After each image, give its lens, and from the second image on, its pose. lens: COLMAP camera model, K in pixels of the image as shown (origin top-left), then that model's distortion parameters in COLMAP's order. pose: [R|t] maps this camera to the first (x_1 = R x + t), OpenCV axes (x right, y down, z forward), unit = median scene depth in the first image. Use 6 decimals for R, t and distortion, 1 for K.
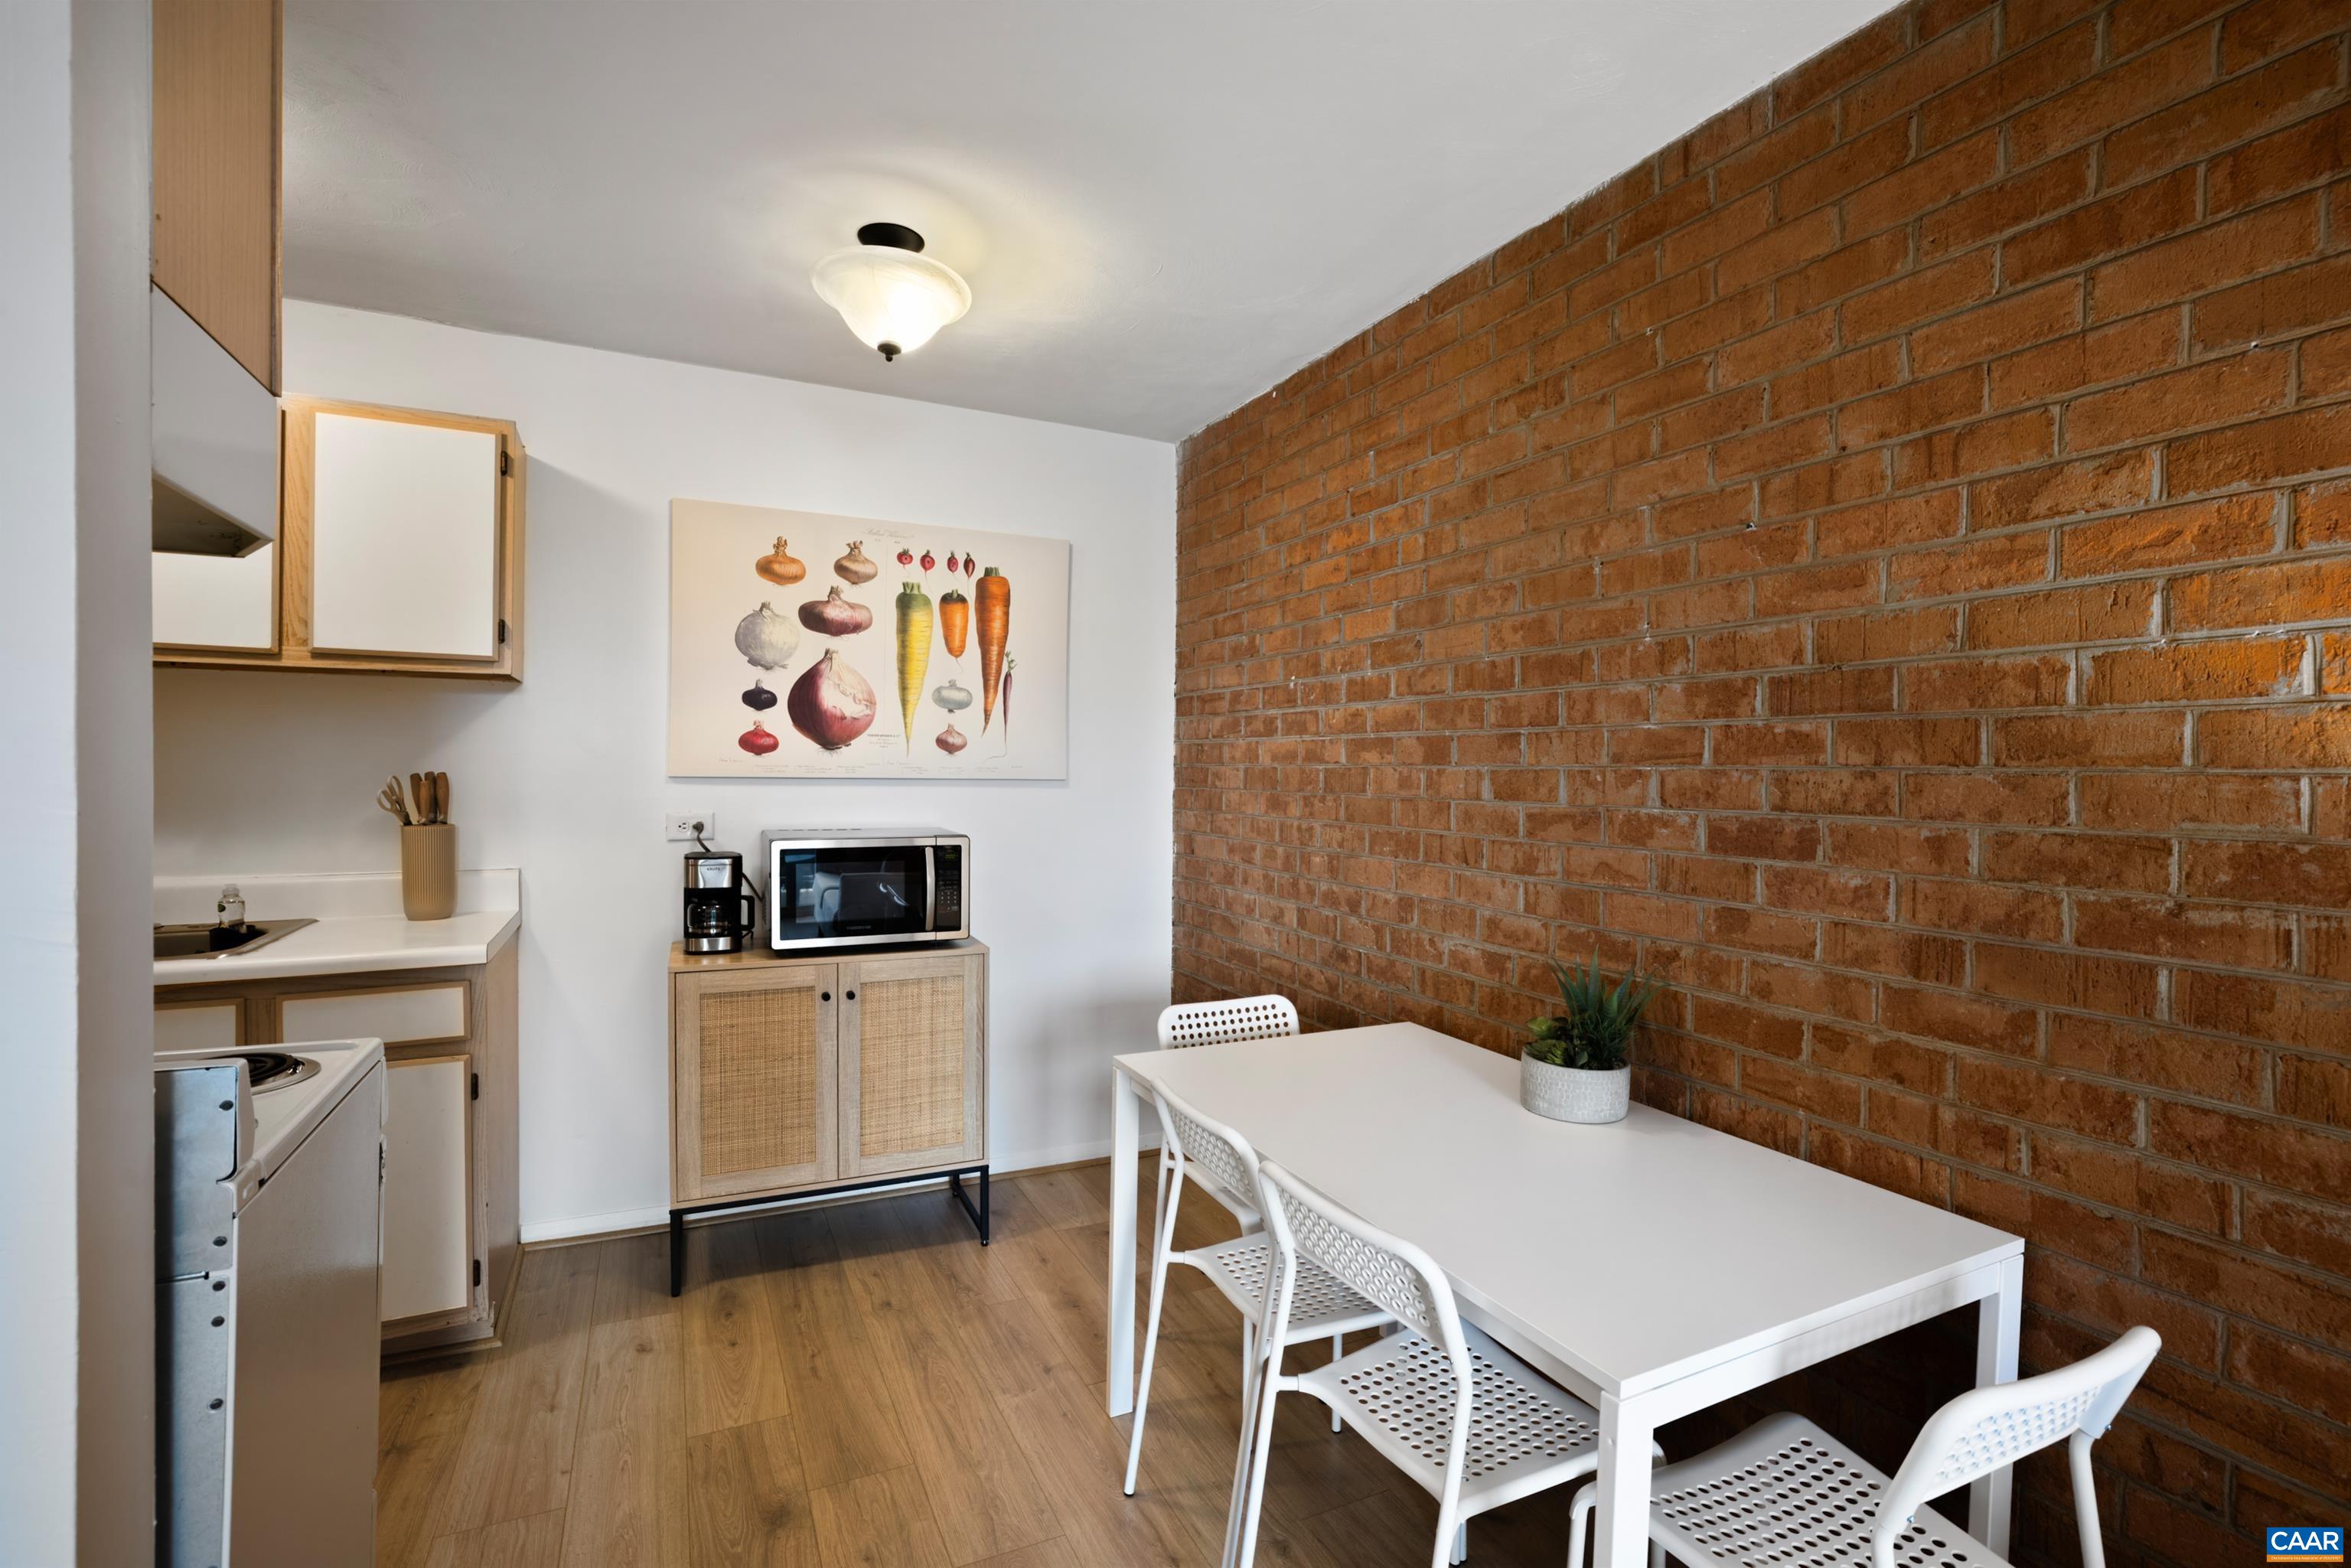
lens RADIAL K [[1055.8, 0, 1175.6], [0, 1055.8, 777.1], [0, 0, 1]] dist [-0.050401, 0.020850]
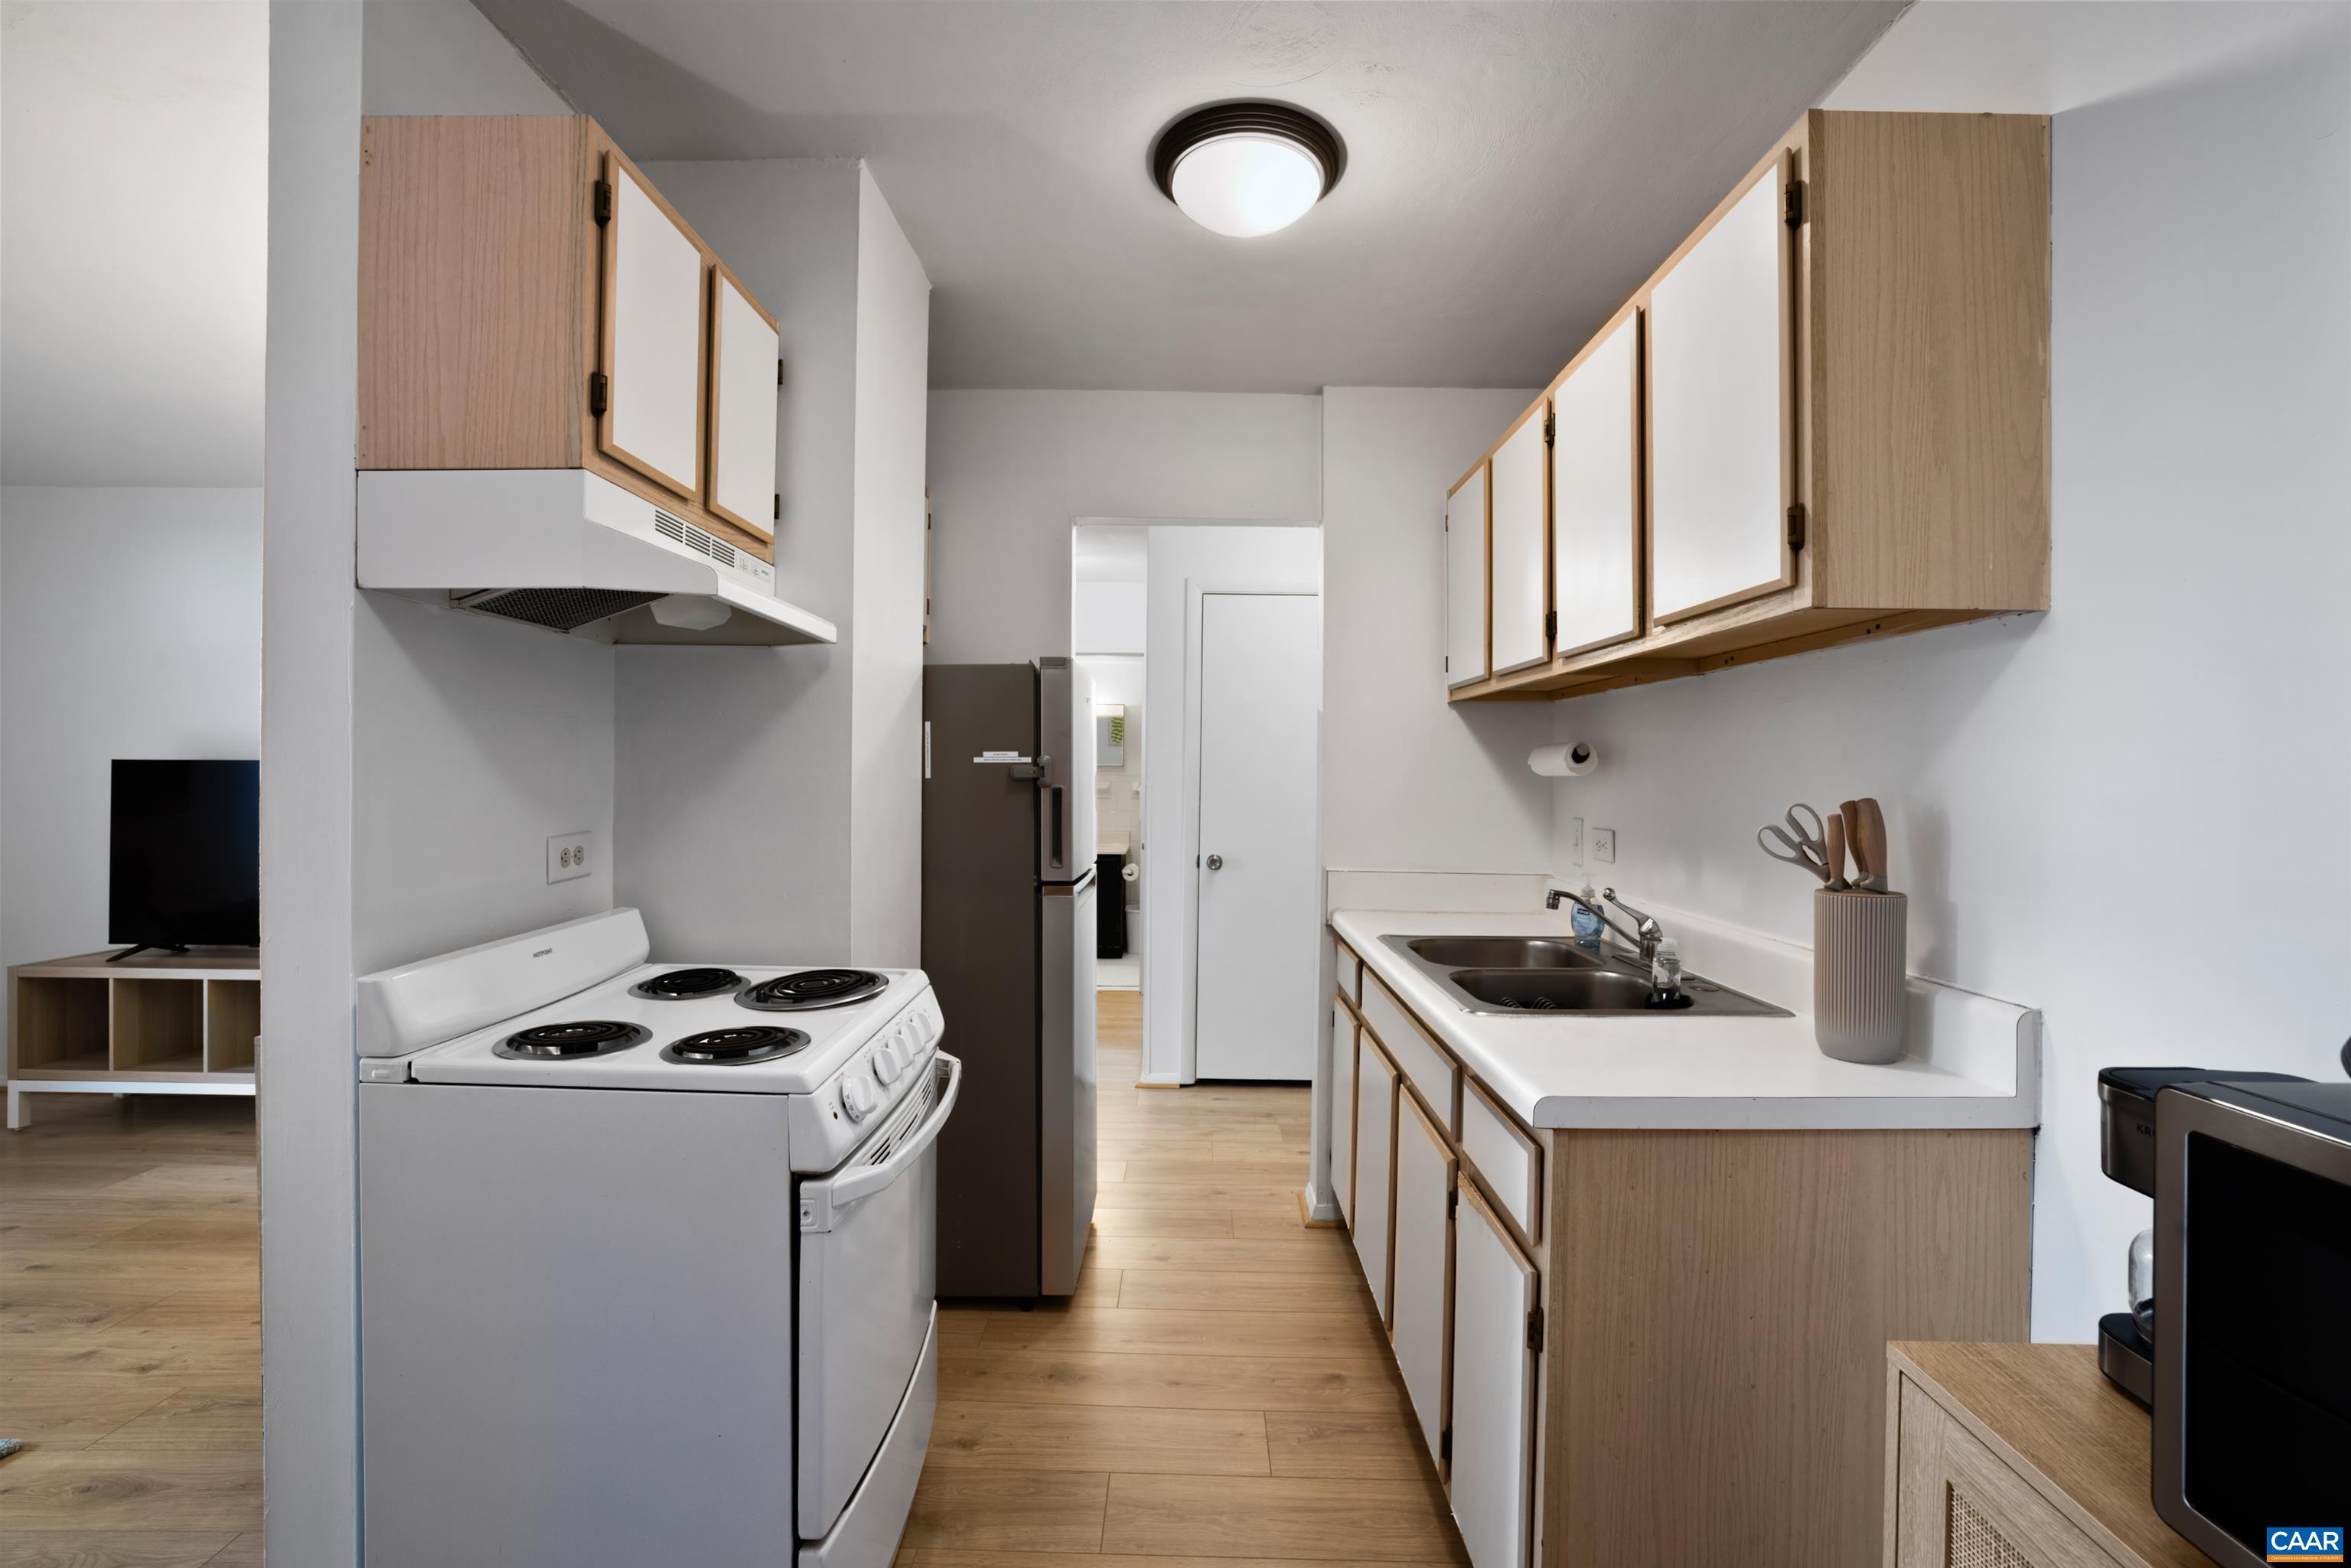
lens RADIAL K [[1006.2, 0, 1176.2], [0, 1006.2, 777.9], [0, 0, 1]] dist [-0.052263, 0.017842]
pose [[-0.457920, -0.008586, -0.888952, -0.075190], [-0.018275, 0.999833, -0.000243, -0.010311], [0.888806, 0.016135, -0.458000, 0.986027]]
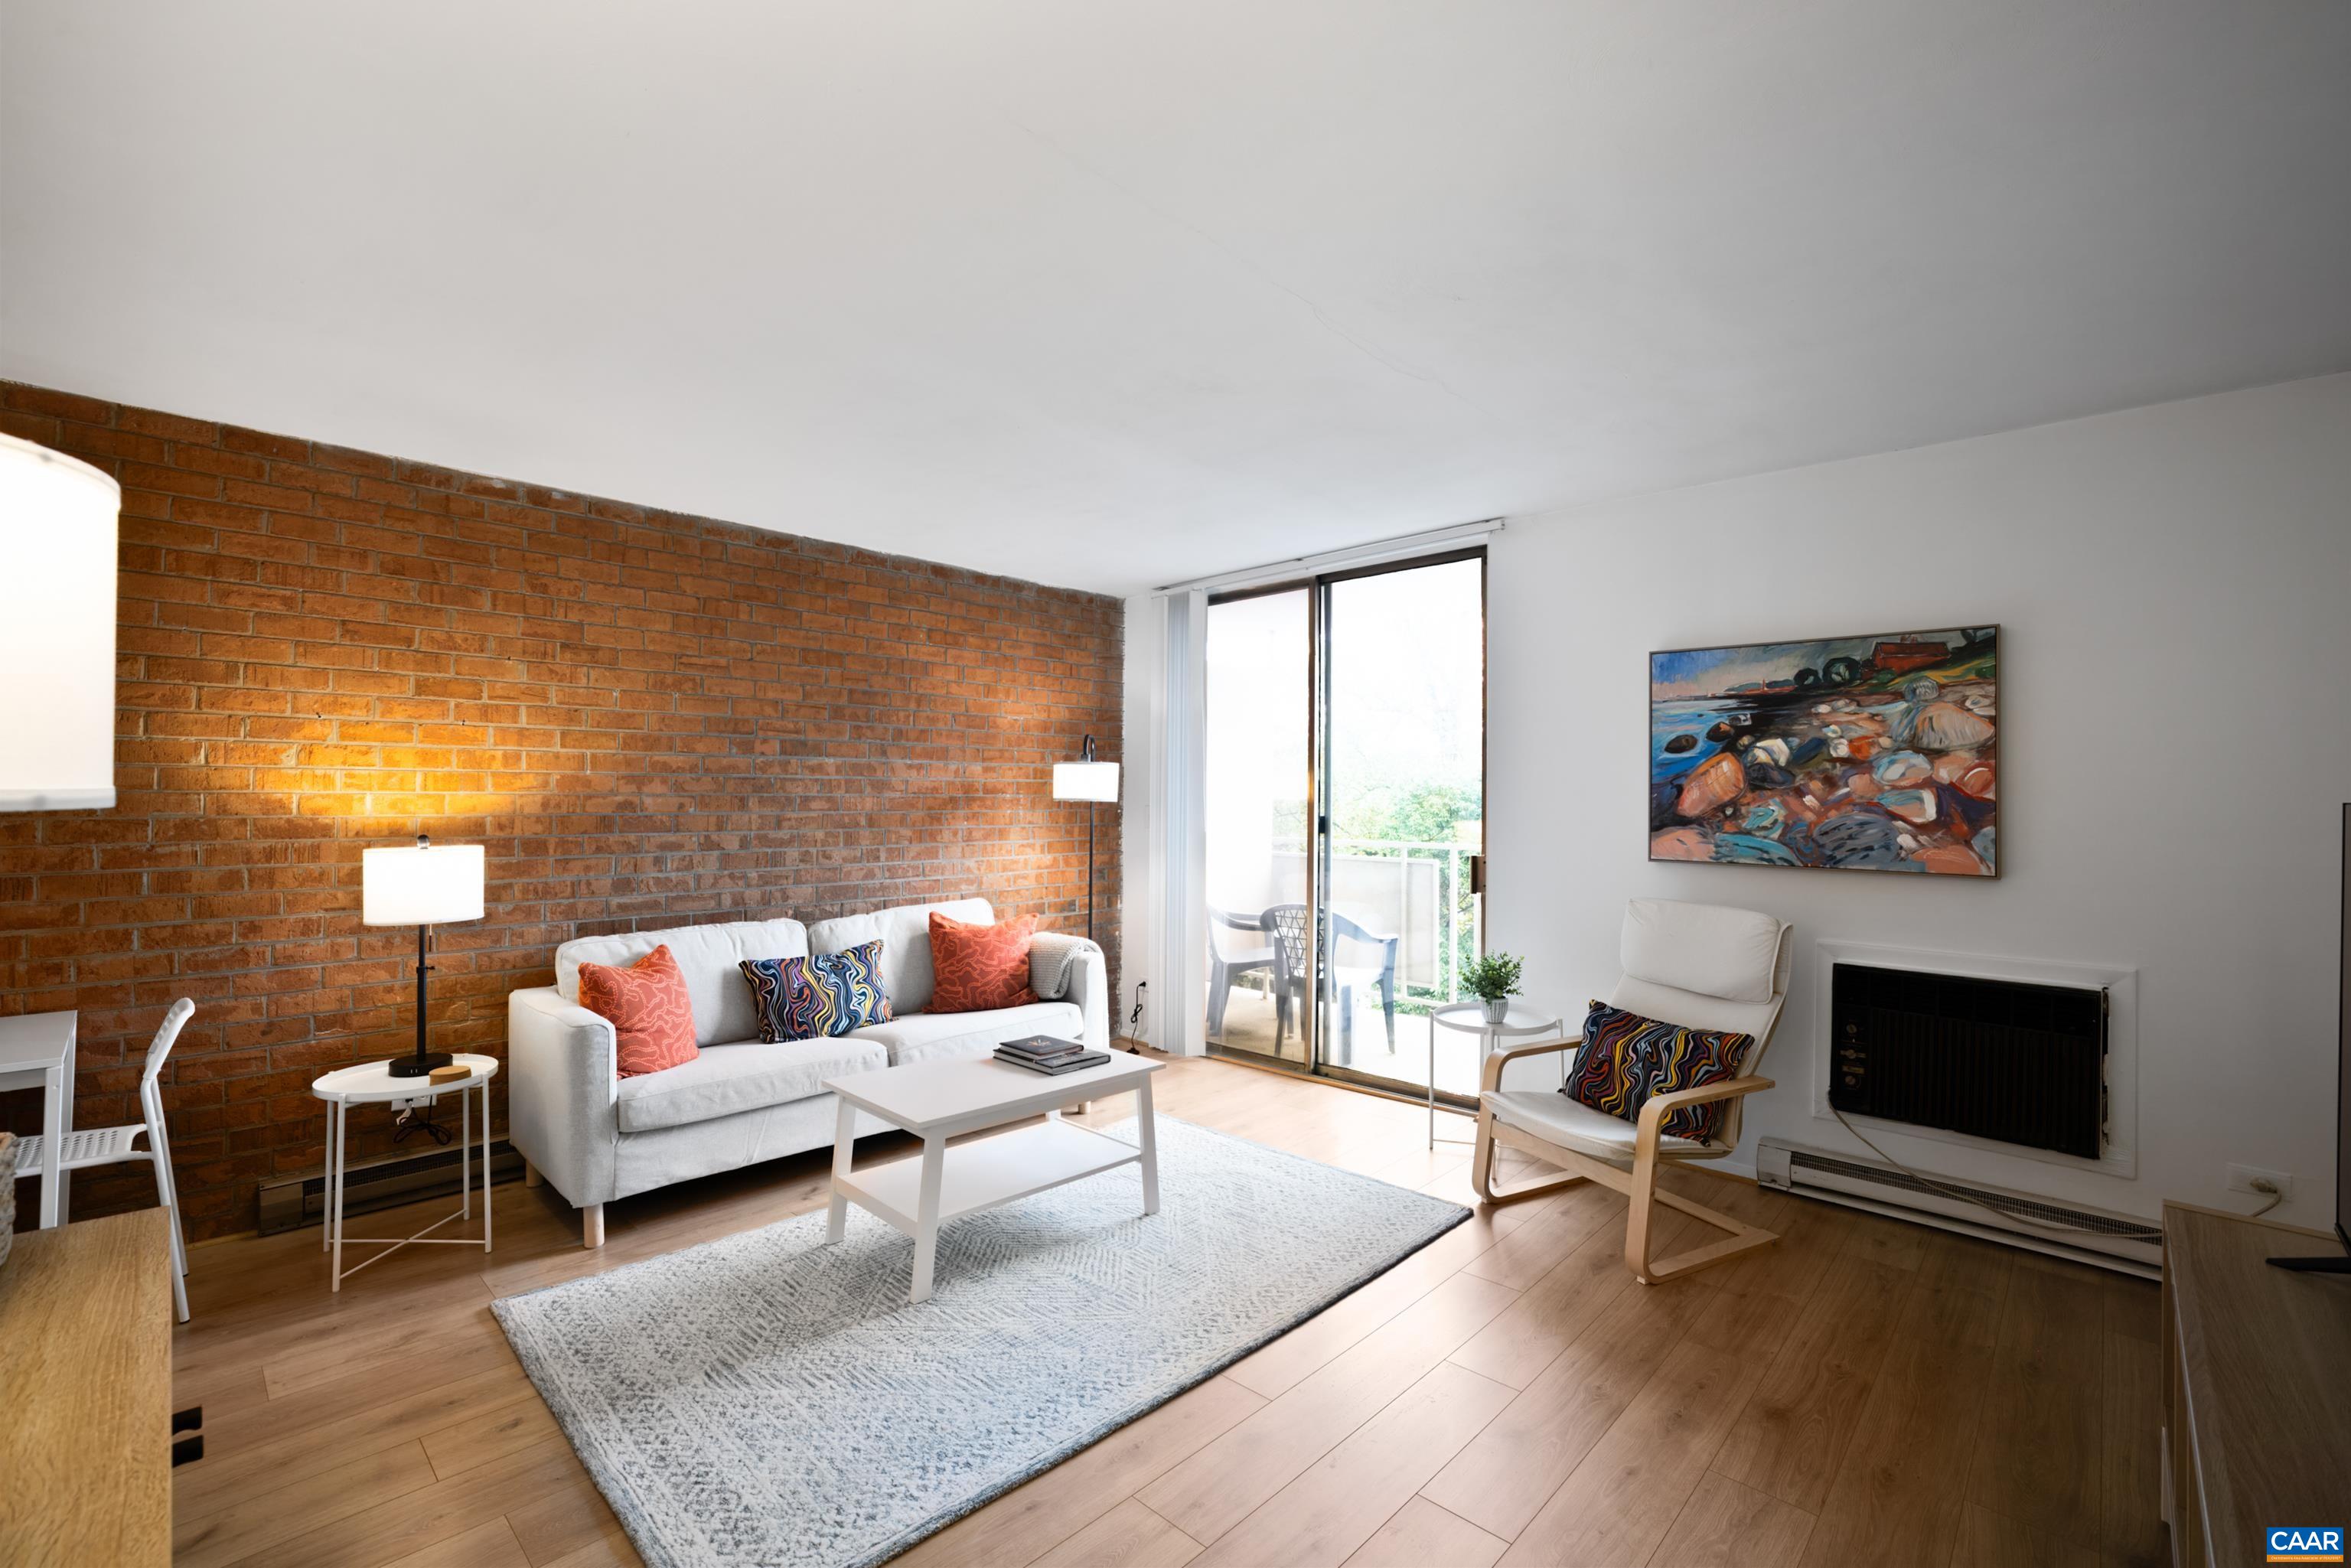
lens RADIAL K [[1006.2, 0, 1176.2], [0, 1006.2, 777.9], [0, 0, 1]] dist [-0.052263, 0.017842]
pose [[-0.343909, 0.004593, 0.938992, -1.030475], [-0.002074, 0.999982, -0.005651, -0.015380], [-0.939001, -0.003891, -0.343893, -0.253484]]
